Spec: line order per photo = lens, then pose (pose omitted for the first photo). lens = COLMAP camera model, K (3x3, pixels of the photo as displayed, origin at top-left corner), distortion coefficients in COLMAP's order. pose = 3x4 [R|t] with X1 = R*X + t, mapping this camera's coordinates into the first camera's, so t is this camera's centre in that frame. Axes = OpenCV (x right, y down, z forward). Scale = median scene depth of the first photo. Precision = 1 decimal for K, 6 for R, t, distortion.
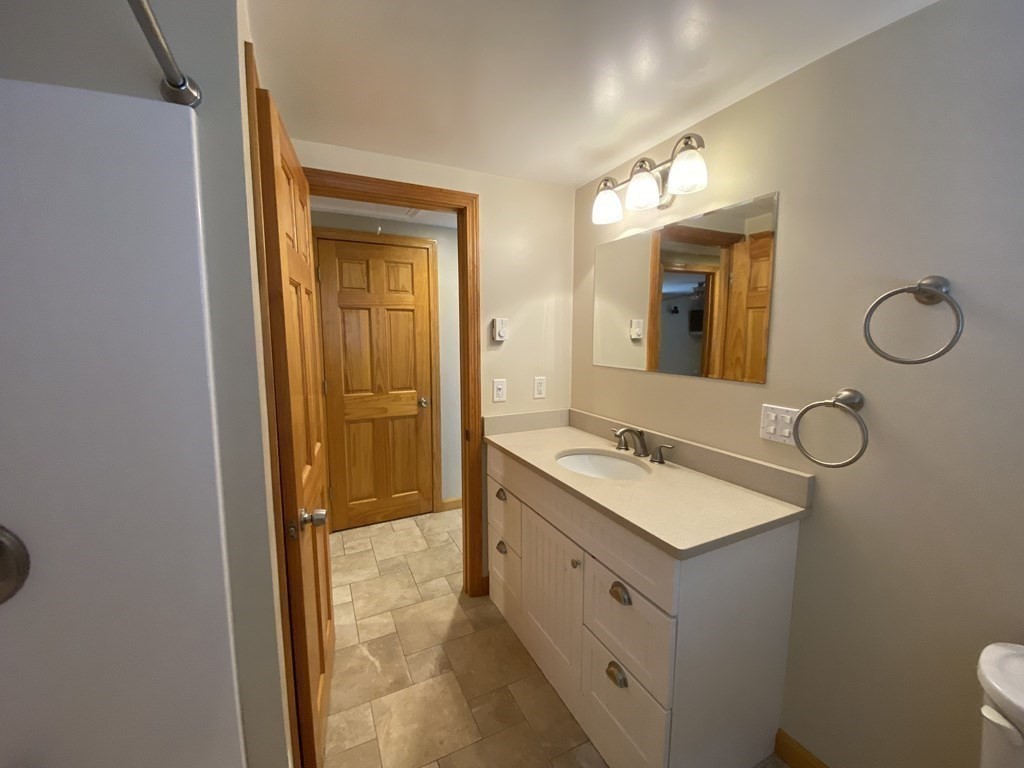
lens RADIAL K [[408.5, 0, 512.8], [0, 408.5, 376.2], [0, 0, 1]] dist [0.011251, -0.019259]
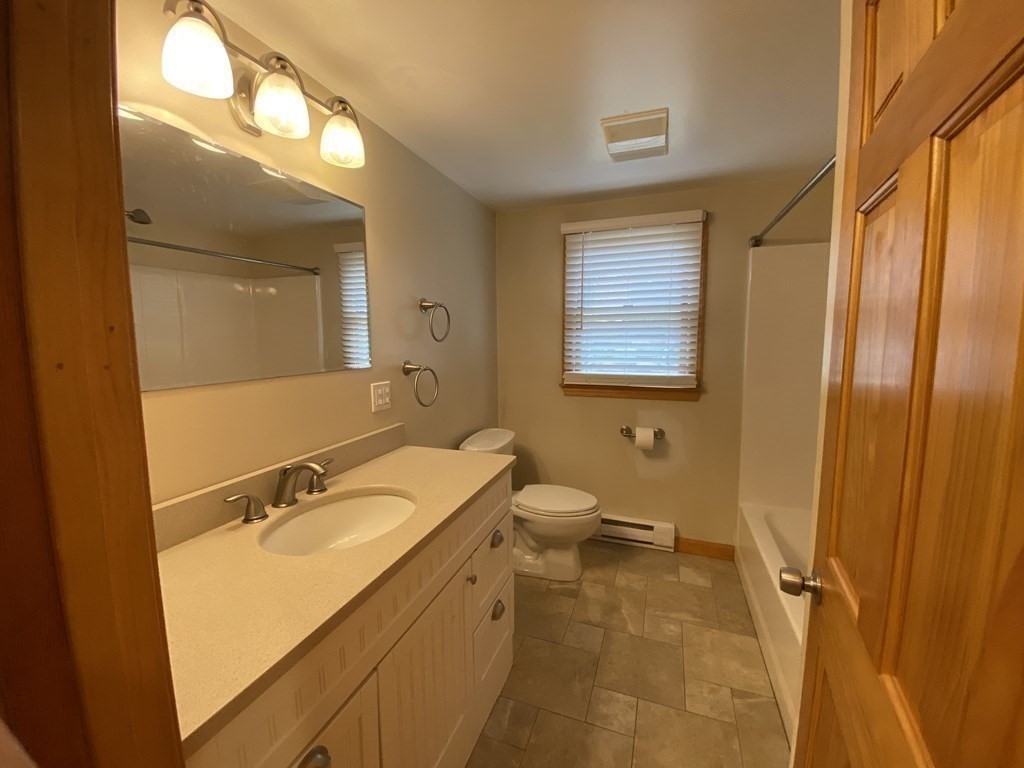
lens RADIAL K [[408.5, 0, 512.8], [0, 408.5, 376.2], [0, 0, 1]] dist [0.011251, -0.019259]
pose [[-0.689316, -0.071378, 0.720936, -0.486214], [0.075443, 0.982651, 0.169424, -0.114811], [-0.720522, 0.171176, -0.671972, 1.371849]]
